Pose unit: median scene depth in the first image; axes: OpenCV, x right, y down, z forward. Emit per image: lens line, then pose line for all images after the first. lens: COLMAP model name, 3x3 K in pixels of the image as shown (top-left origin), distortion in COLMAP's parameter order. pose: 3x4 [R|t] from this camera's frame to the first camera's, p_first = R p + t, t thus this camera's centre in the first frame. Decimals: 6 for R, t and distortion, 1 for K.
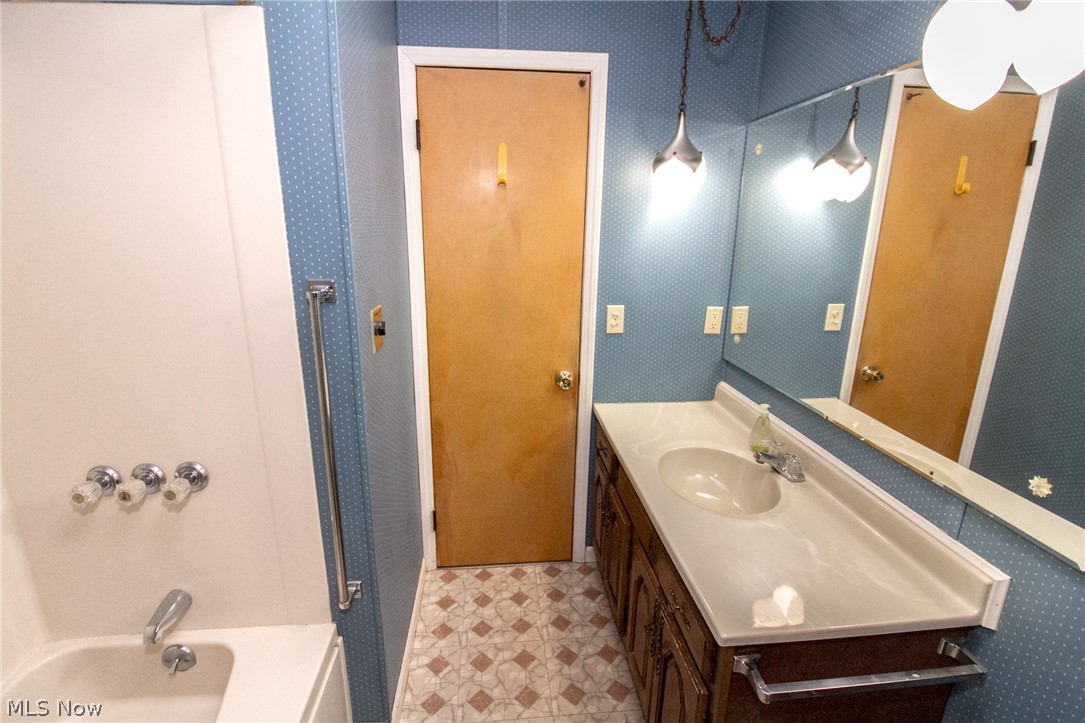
lens RADIAL K [[509.2, 0, 543.8], [0, 509.2, 359.7], [0, 0, 1]] dist [0.000890, -0.011233]
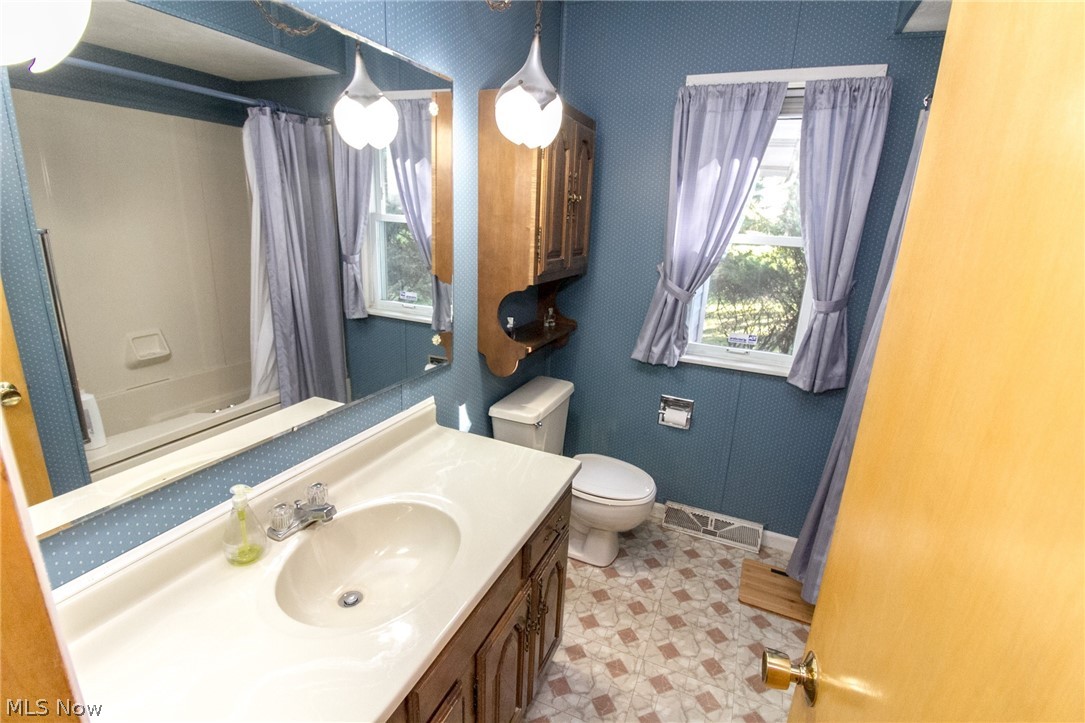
lens RADIAL K [[509.2, 0, 543.8], [0, 509.2, 359.7], [0, 0, 1]] dist [0.000890, -0.011233]
pose [[-0.873887, -0.185445, 0.449368, -0.162014], [0.068038, 0.868625, 0.490777, -0.408278], [-0.481344, 0.459457, -0.746463, 1.566639]]
